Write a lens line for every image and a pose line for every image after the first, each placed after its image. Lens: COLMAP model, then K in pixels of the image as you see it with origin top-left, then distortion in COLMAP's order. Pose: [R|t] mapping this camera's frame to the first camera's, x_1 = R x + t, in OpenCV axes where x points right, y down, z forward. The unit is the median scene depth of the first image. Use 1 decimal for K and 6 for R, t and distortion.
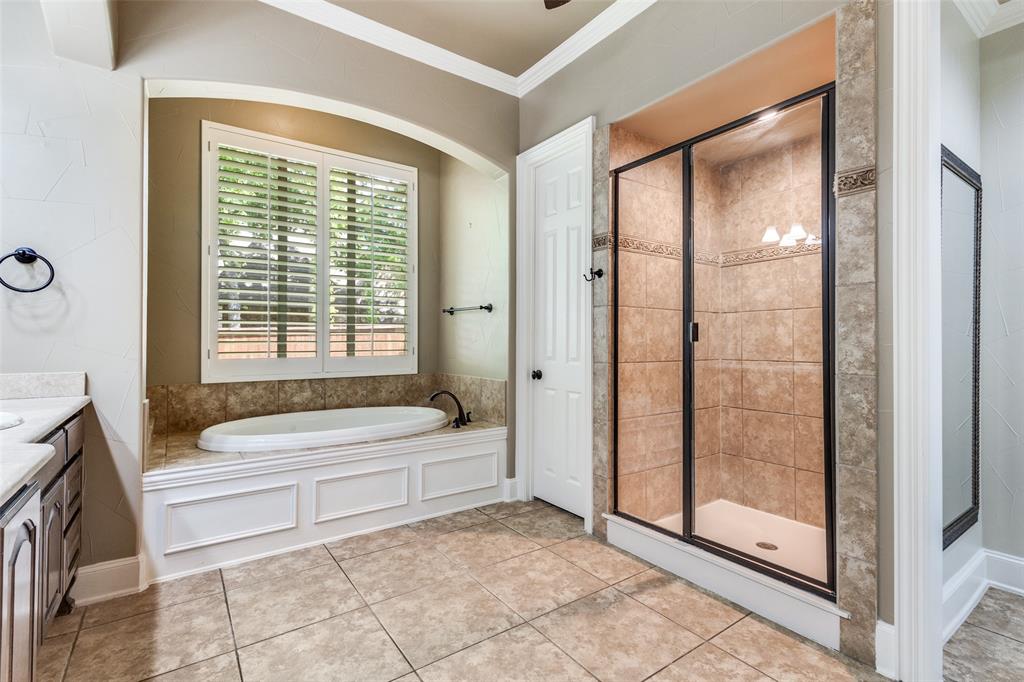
lens RADIAL K [[476.2, 0, 511.3], [0, 476.2, 335.8], [0, 0, 1]] dist [0.011562, -0.001953]
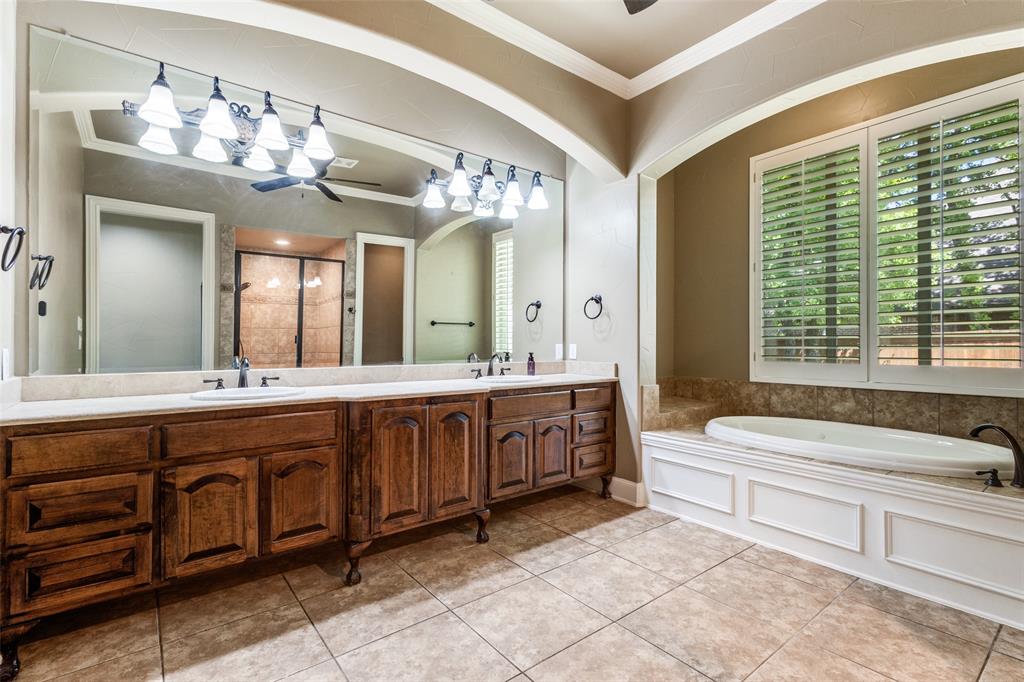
lens RADIAL K [[476.2, 0, 510.7], [0, 476.2, 343.9], [0, 0, 1]] dist [0.011562, -0.001953]
pose [[0.037527, -0.001675, -0.999294, 0.592237], [0.008779, 0.999961, -0.001346, 0.004380], [0.999257, -0.008722, 0.037540, 0.425589]]
